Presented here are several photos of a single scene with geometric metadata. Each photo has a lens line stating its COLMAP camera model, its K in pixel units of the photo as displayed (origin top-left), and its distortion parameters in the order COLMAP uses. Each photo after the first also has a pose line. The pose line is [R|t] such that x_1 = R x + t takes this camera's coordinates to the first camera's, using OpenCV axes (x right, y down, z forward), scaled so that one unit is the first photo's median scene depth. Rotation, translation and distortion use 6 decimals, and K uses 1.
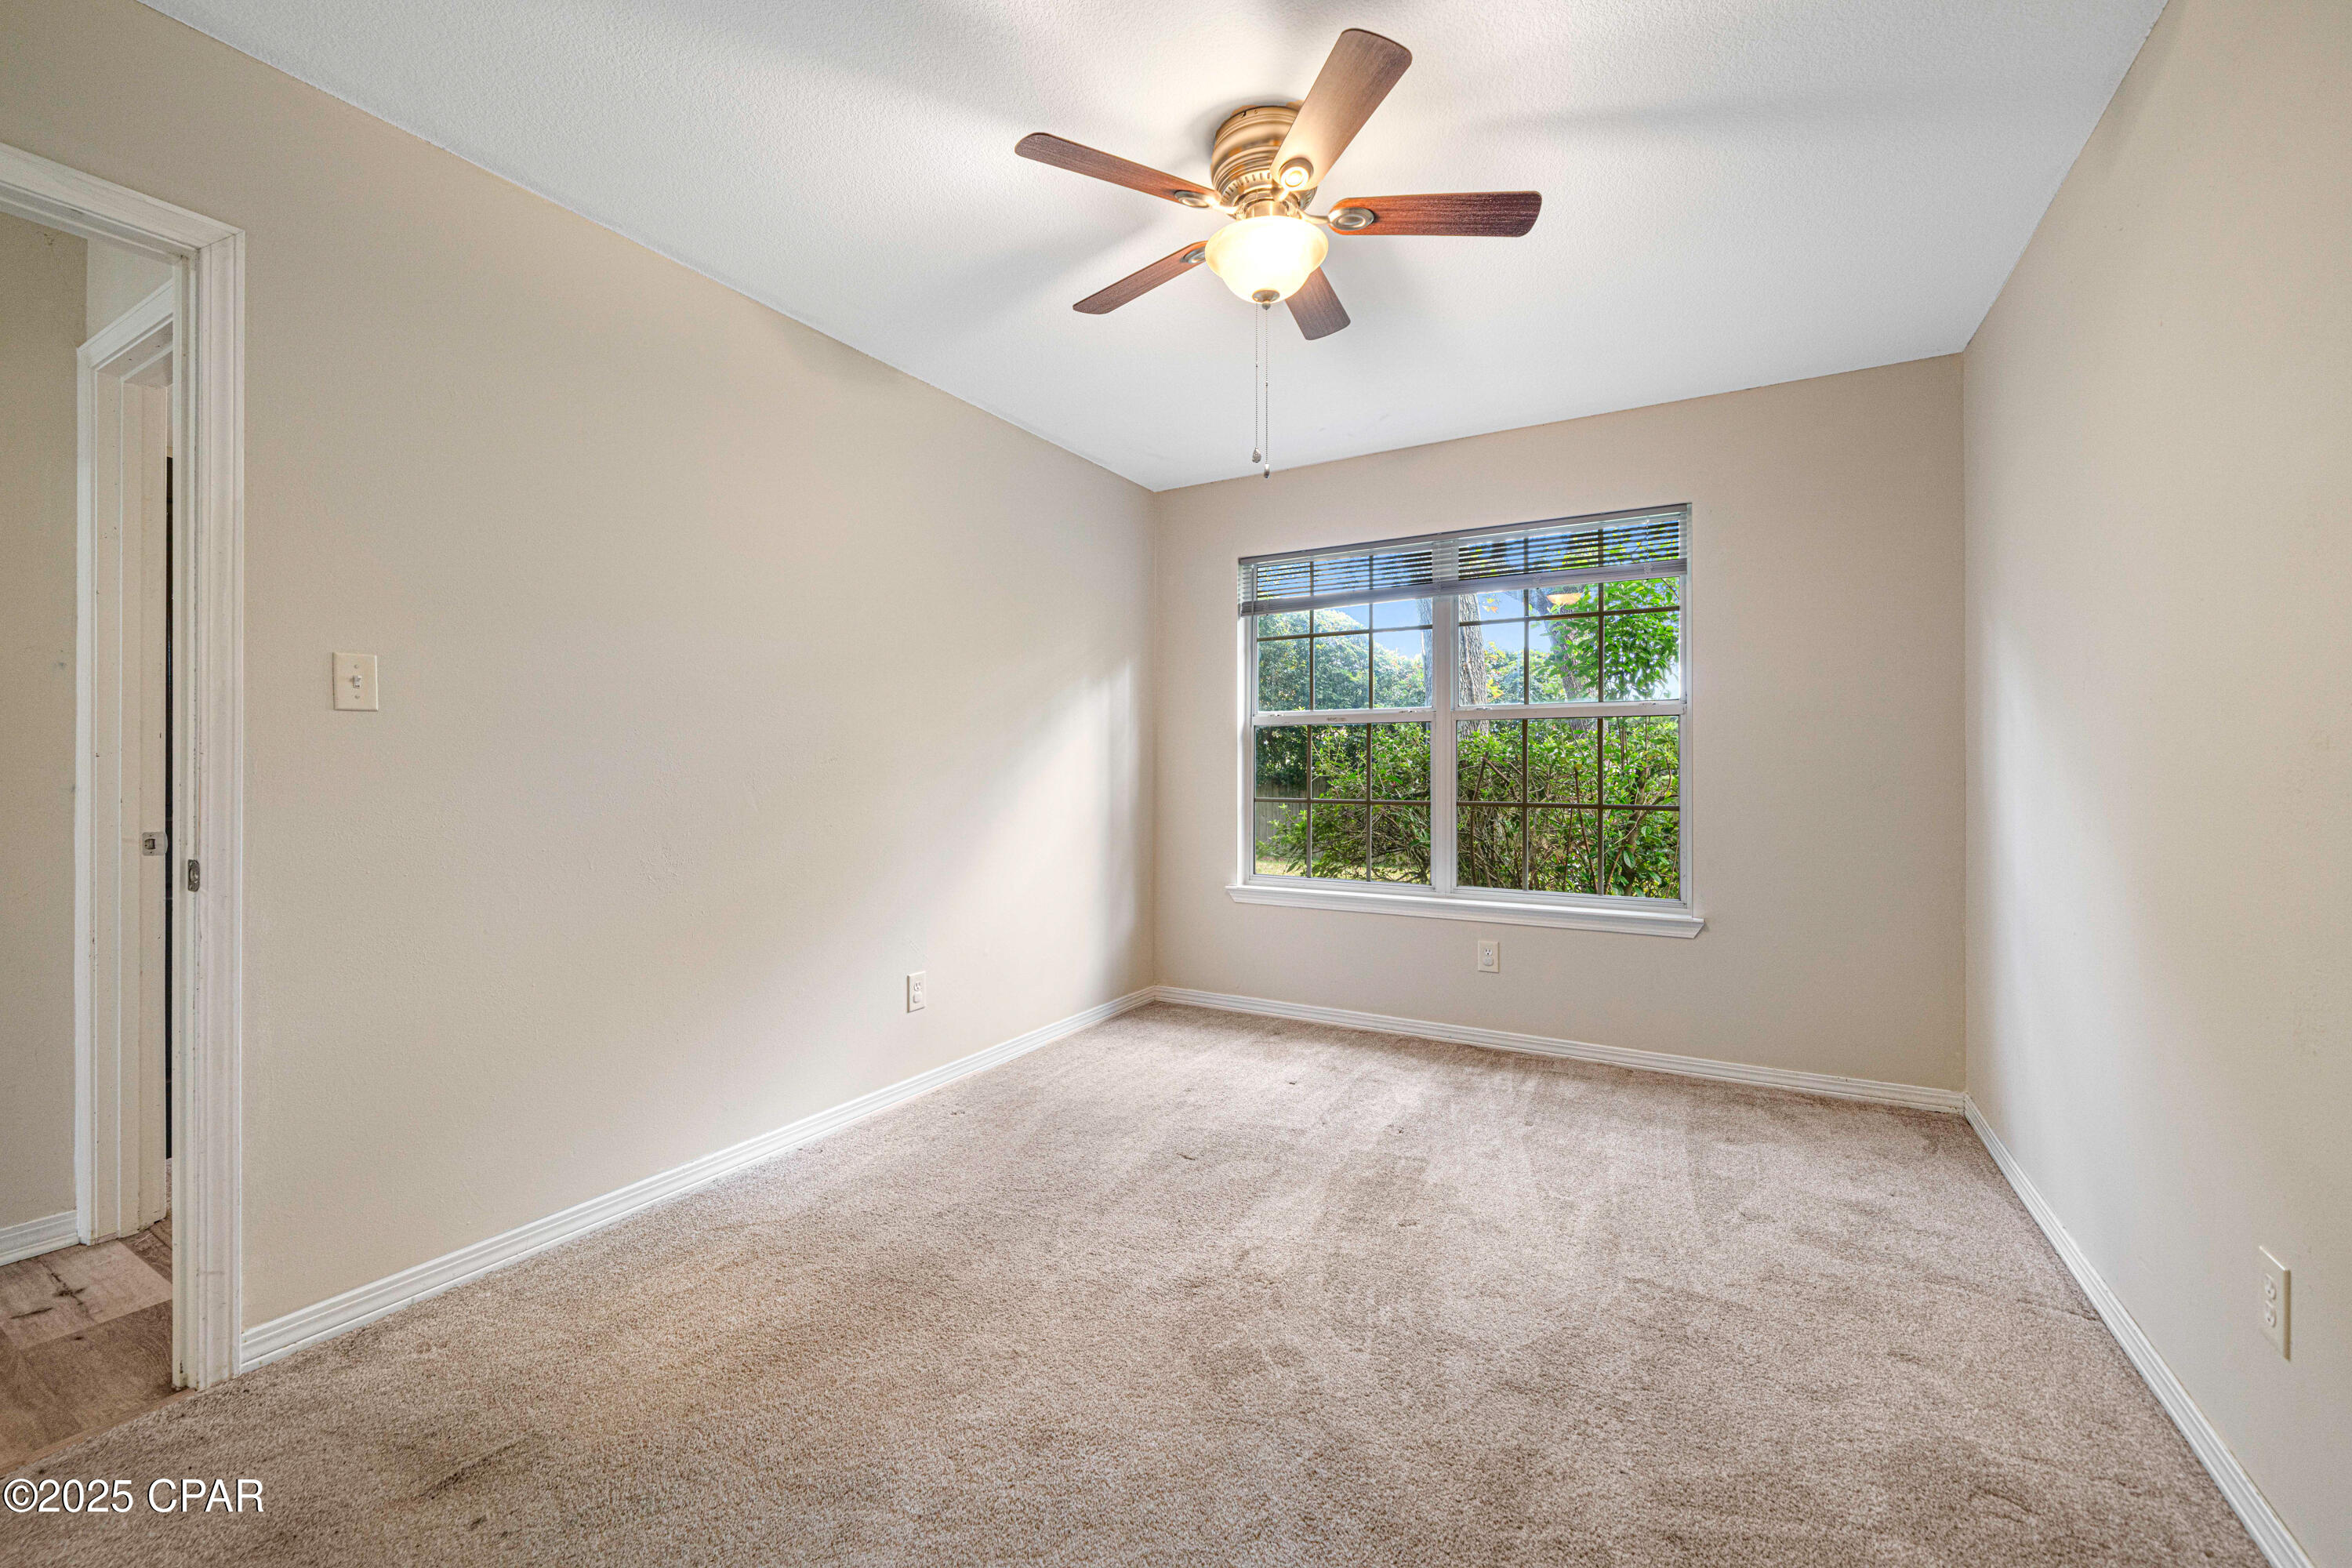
lens RADIAL K [[953.2, 0, 1148.1], [0, 953.2, 755.5], [0, 0, 1]] dist [-0.000327, -0.000101]
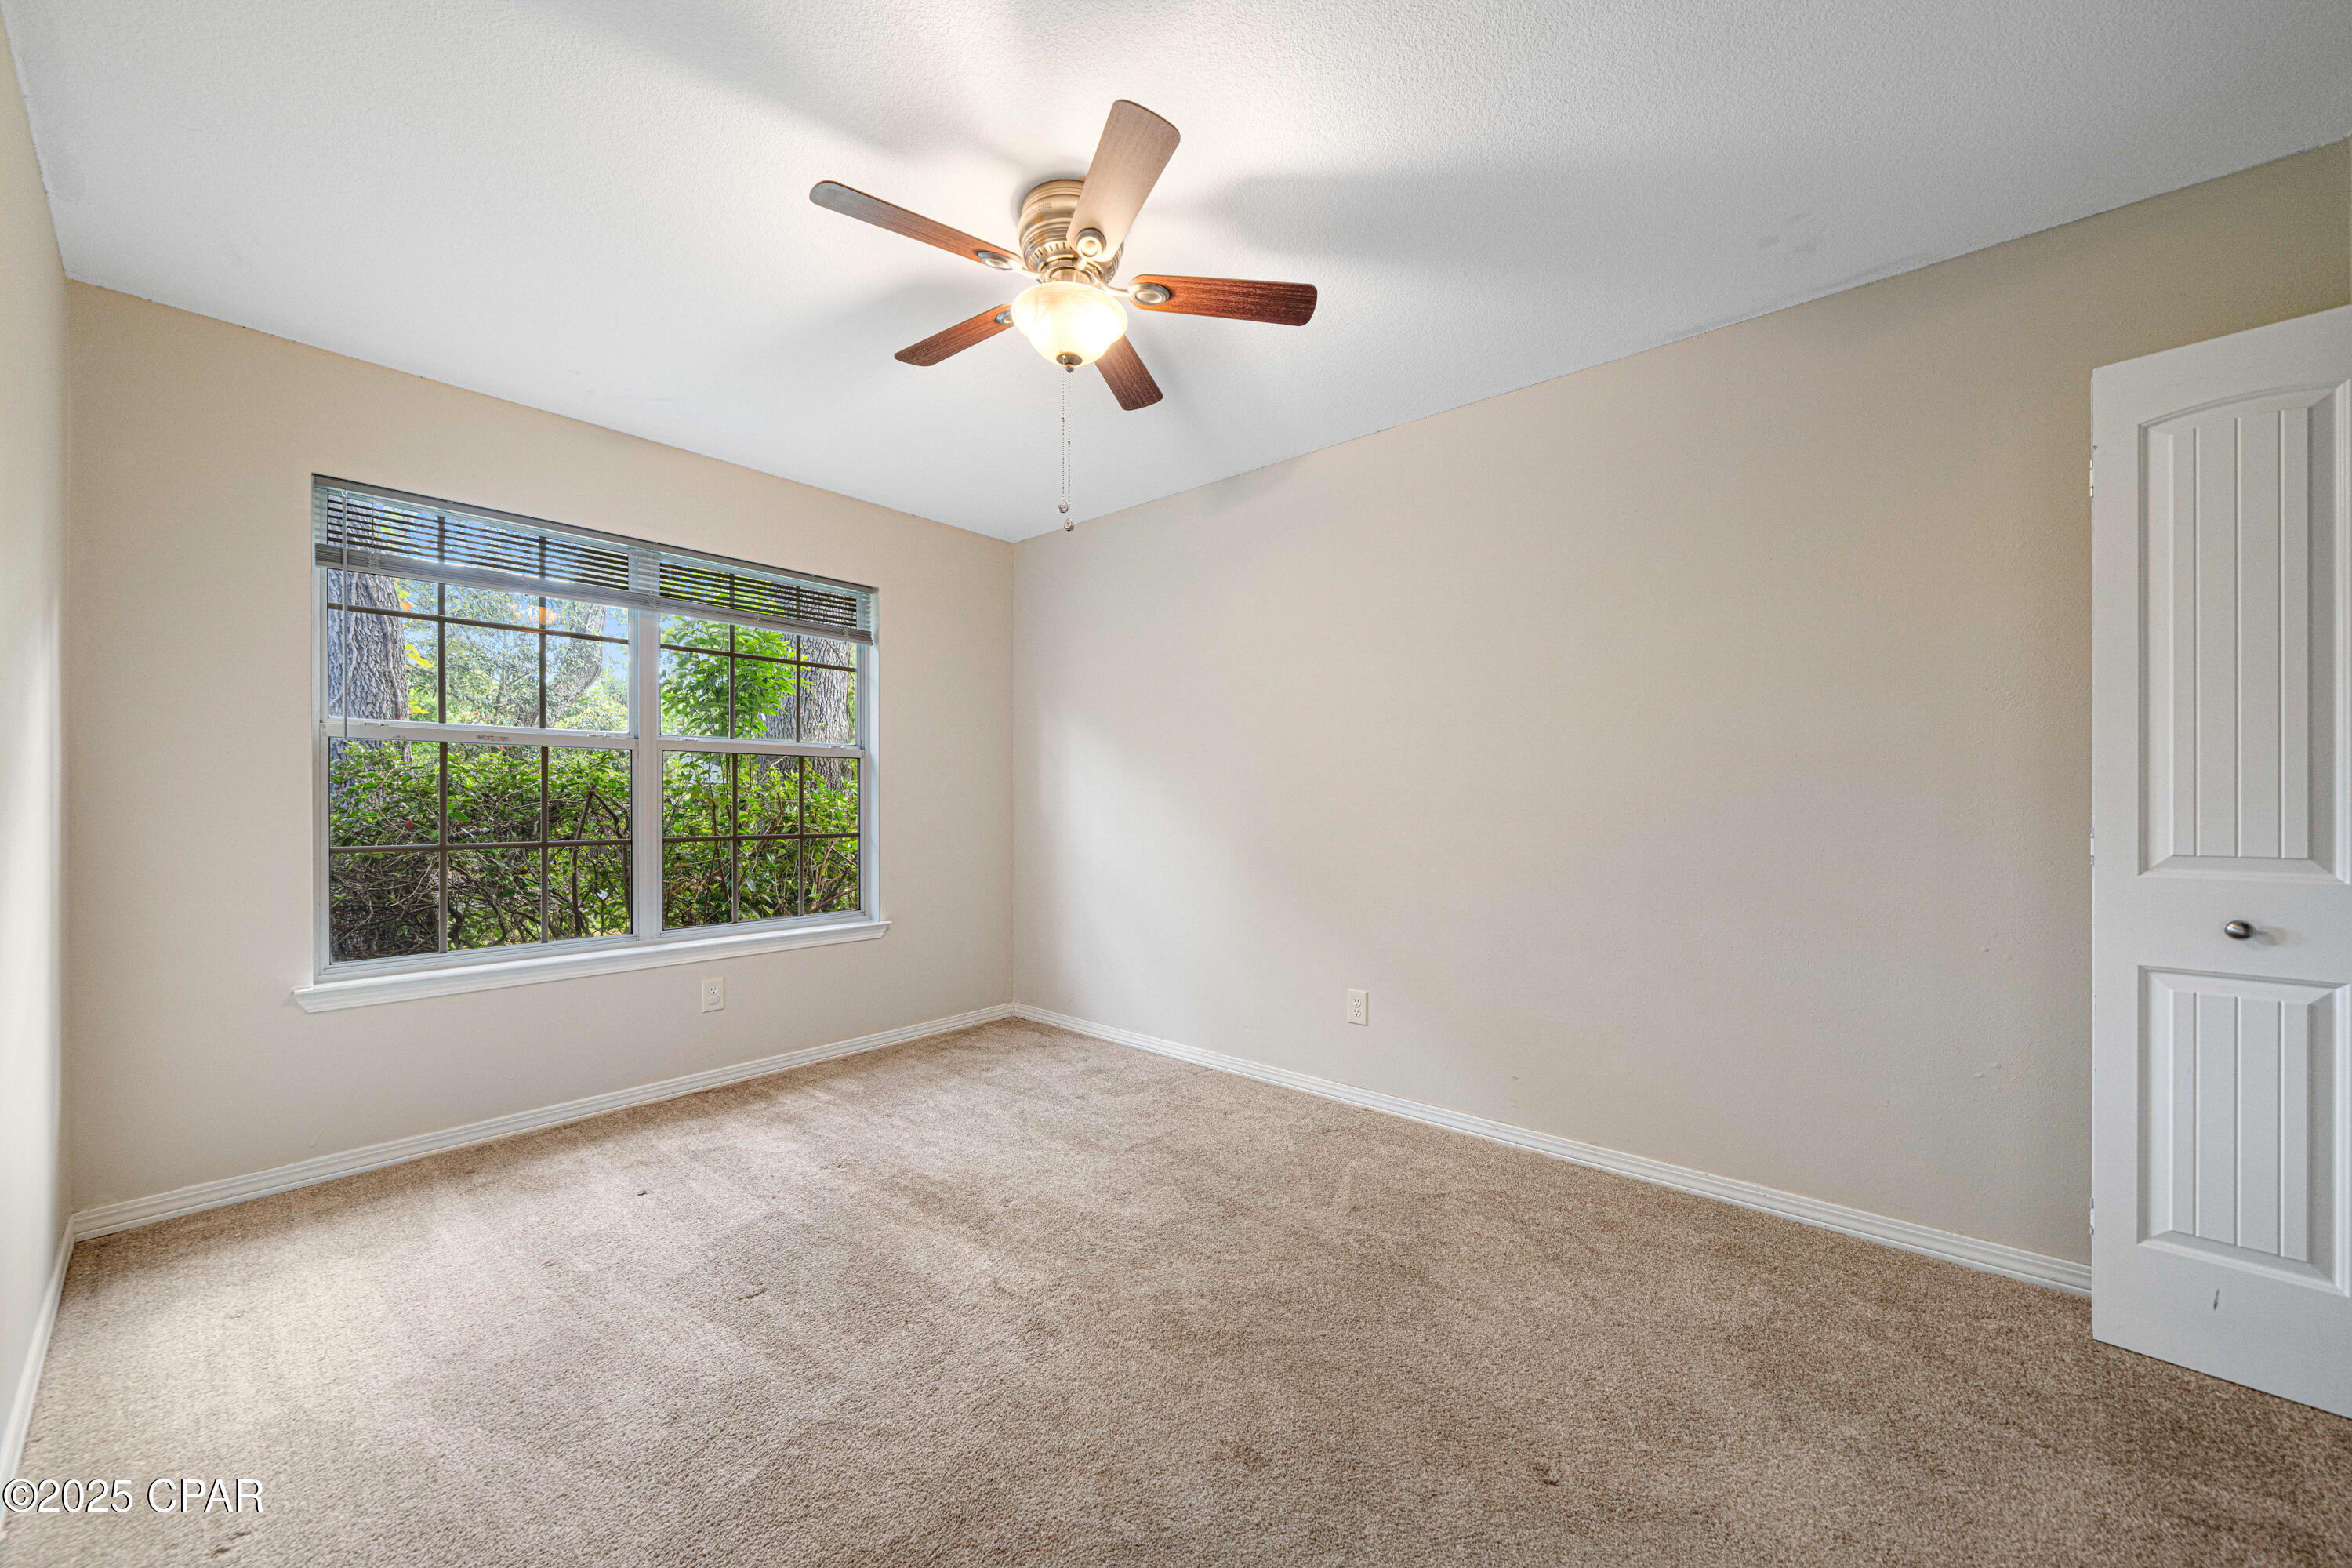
lens RADIAL K [[862.4, 0, 1175.8], [0, 862.4, 809.7], [0, 0, 1]] dist [0.000051, 0.000011]
pose [[0.172638, -0.011828, 0.984914, -0.528144], [-0.014625, 0.999787, 0.014570, 0.000715], [-0.984877, -0.016919, 0.172429, 0.469787]]
